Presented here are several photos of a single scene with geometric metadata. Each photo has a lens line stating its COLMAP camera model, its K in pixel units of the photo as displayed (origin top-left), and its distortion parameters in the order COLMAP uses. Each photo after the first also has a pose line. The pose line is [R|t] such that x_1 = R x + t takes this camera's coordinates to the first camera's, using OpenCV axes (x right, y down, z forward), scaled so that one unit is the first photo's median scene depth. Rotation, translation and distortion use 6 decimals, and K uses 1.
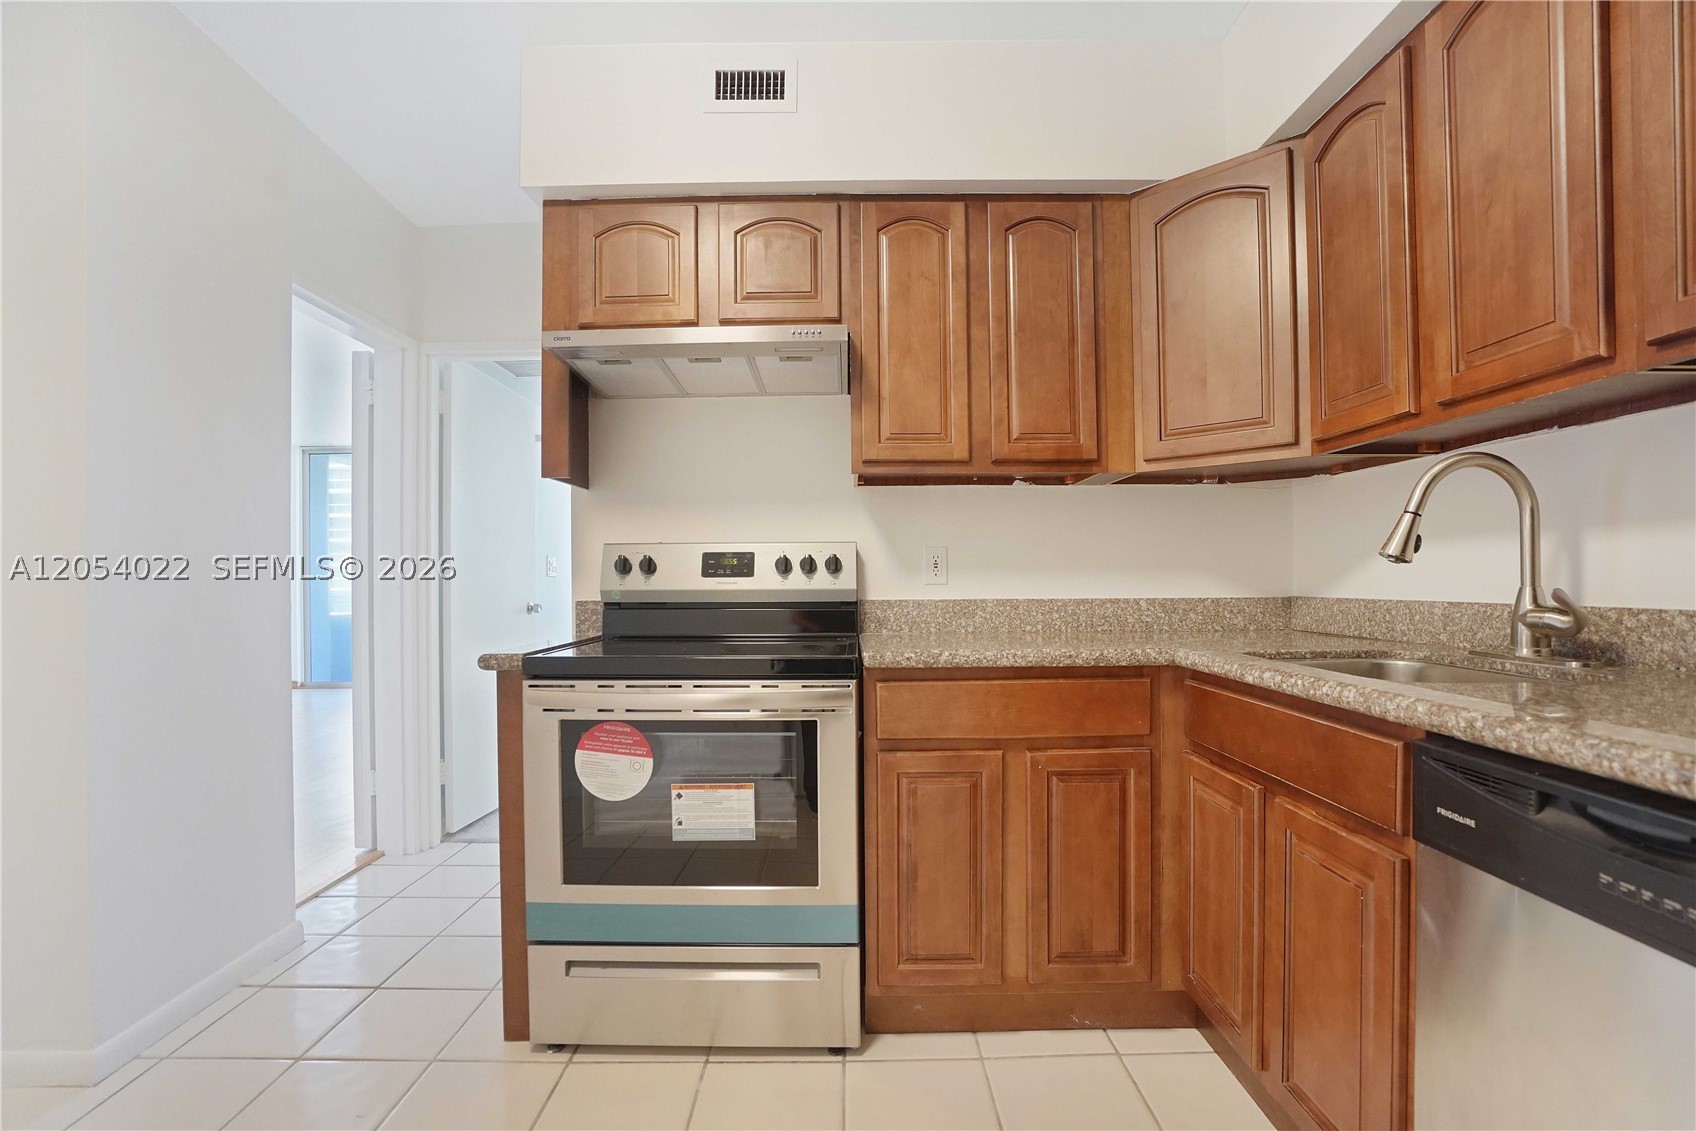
lens RADIAL K [[800.5, 0, 846.0], [0, 800.5, 577.3], [0, 0, 1]] dist [-0.064525, 0.026855]
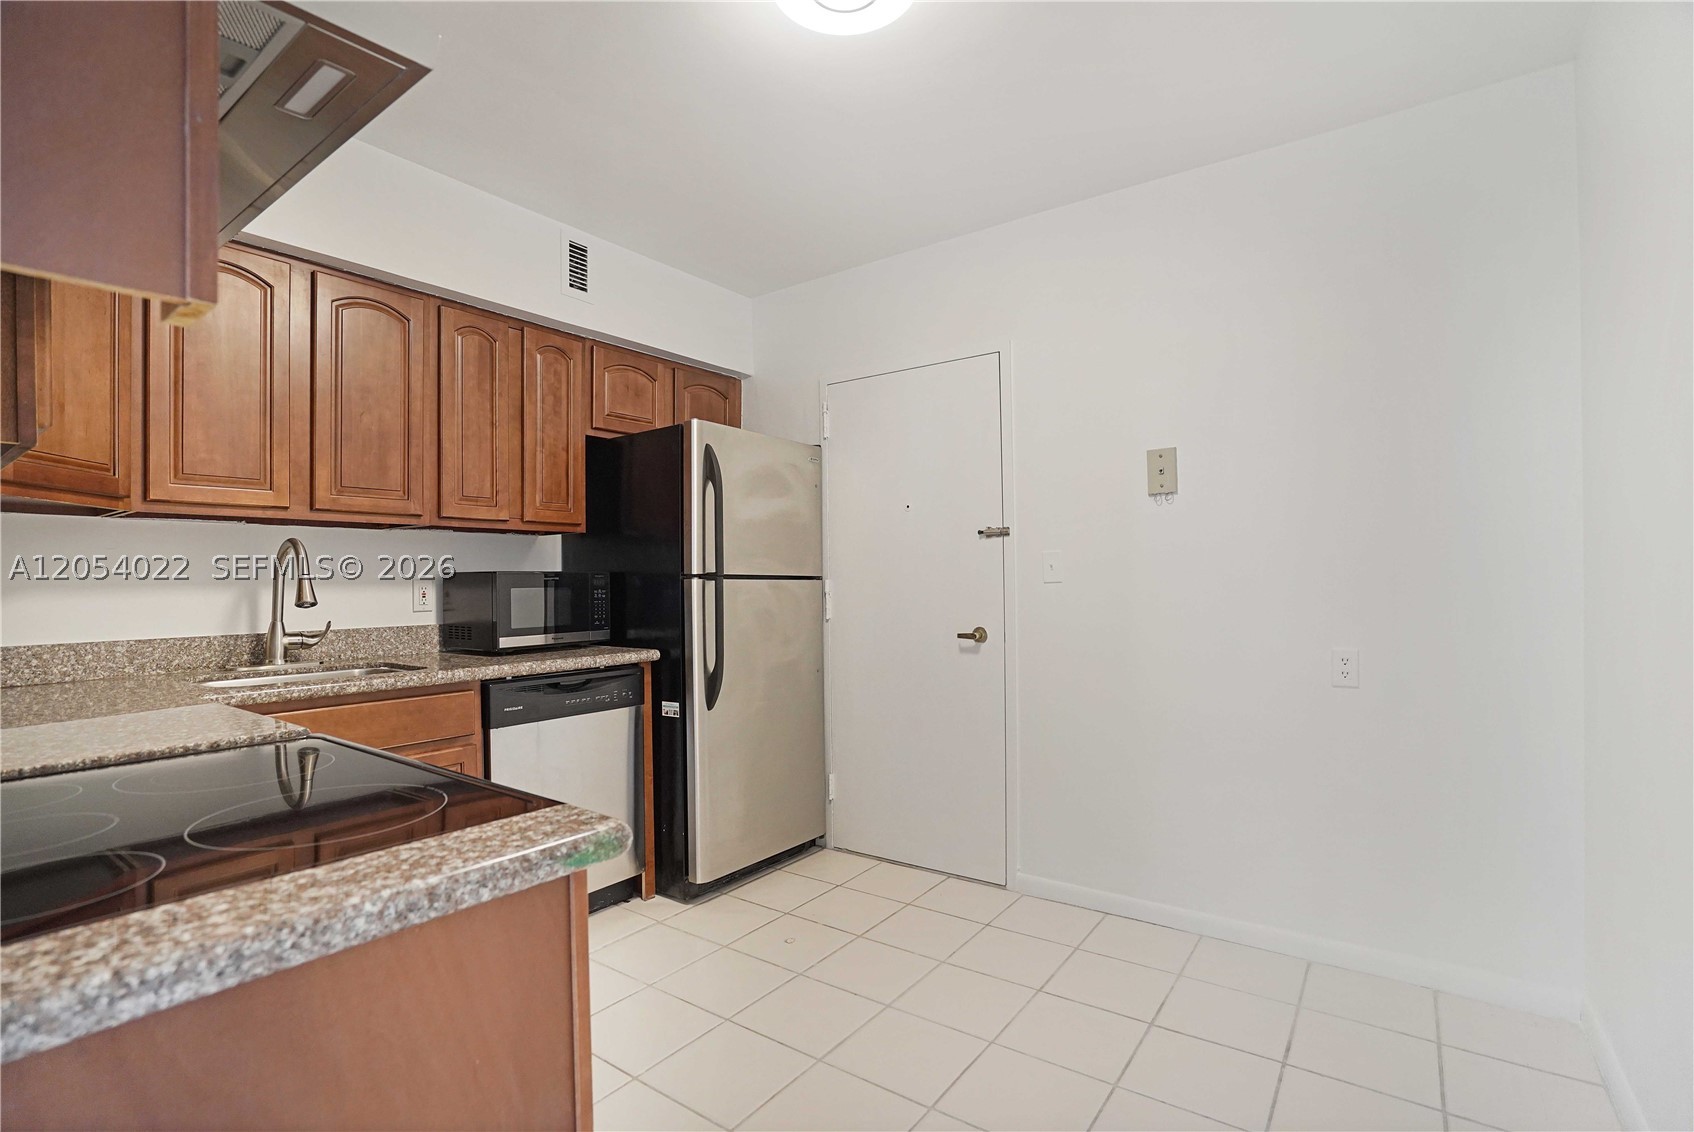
lens RADIAL K [[799.6, 0, 845.0], [0, 799.6, 577.8], [0, 0, 1]] dist [-0.064525, 0.026855]
pose [[-0.804530, 0.019399, 0.593595, -0.847845], [0.016322, 0.999811, -0.010552, -0.035549], [-0.593688, 0.001200, -0.804694, 1.294503]]
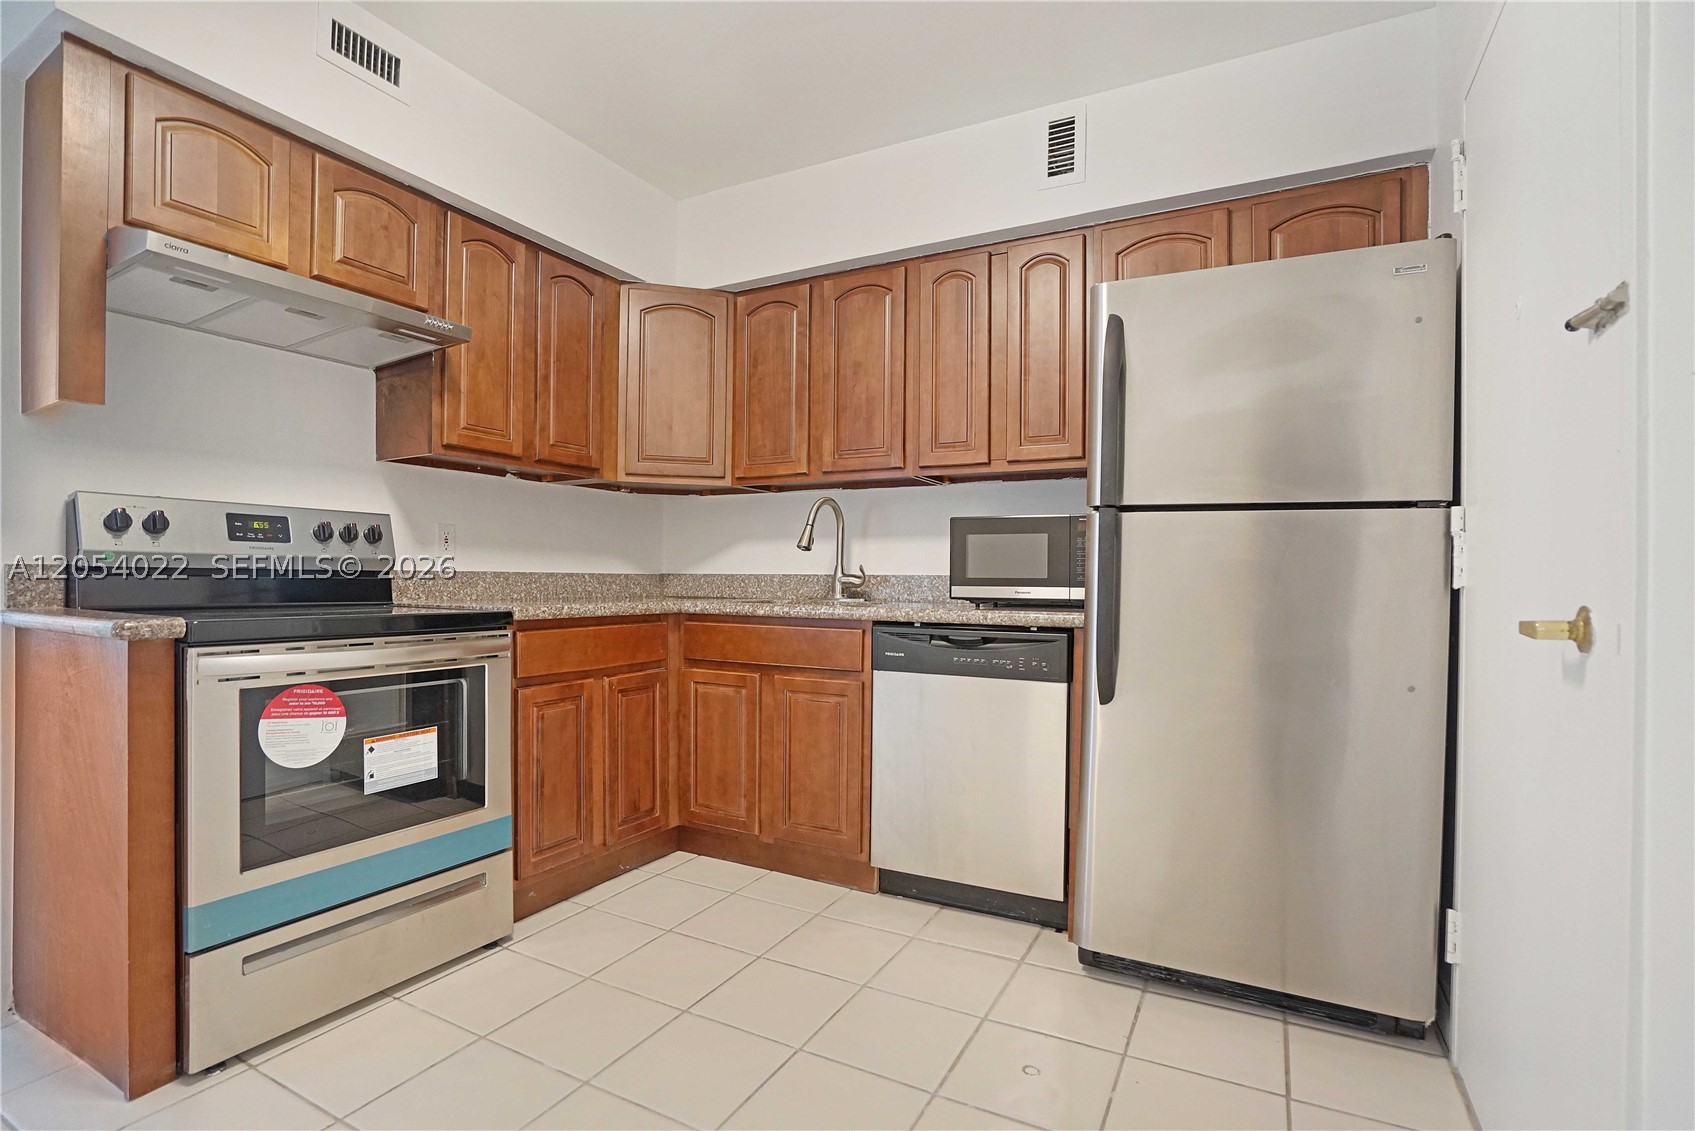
lens RADIAL K [[800.0, 0, 845.5], [0, 800.0, 577.3], [0, 0, 1]] dist [-0.064525, 0.026855]
pose [[0.474574, 0.011952, 0.880134, -0.798137], [-0.015217, 0.999870, -0.005373, 0.045815], [-0.880084, -0.010843, 0.474694, -0.023628]]
